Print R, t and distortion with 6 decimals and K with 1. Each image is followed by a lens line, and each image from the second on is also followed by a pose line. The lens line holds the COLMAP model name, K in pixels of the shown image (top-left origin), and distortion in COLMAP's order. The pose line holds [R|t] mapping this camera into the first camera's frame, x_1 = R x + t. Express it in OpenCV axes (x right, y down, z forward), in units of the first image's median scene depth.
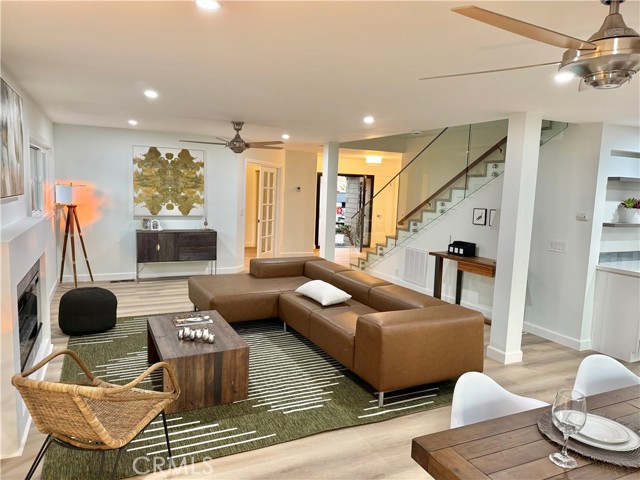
lens RADIAL K [[447.2, 0, 317.1], [0, 447.2, 238.9], [0, 0, 1]] dist [0.036344, -0.044278]
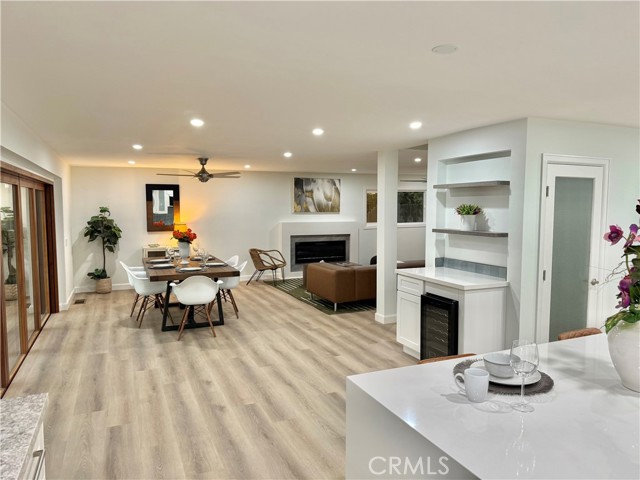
lens RADIAL K [[447.2, 0, 331.3], [0, 447.2, 240.4], [0, 0, 1]] dist [0.036344, -0.044278]
pose [[-0.001169, 0.037784, -0.999285, 1.099639], [-0.109679, 0.993253, 0.037684, -0.012509], [0.993966, 0.109644, 0.002983, 0.481814]]
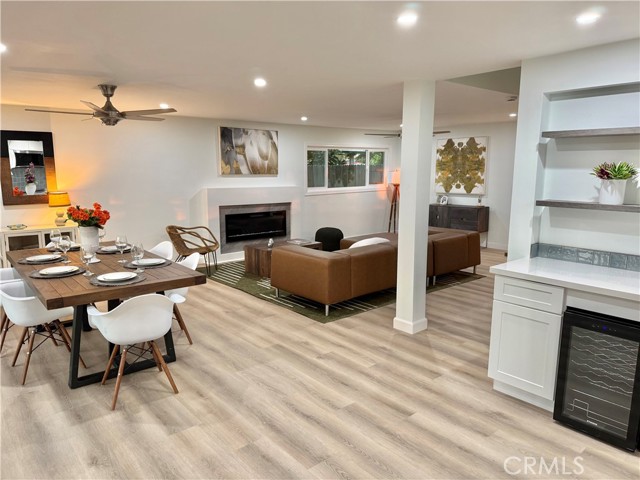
lens RADIAL K [[447.2, 0, 315.8], [0, 447.2, 243.2], [0, 0, 1]] dist [0.036344, -0.044278]
pose [[0.255258, 0.124034, -0.958884, 0.784458], [-0.097442, 0.989988, 0.102118, -0.003729], [0.961950, 0.067370, 0.264788, 0.309175]]
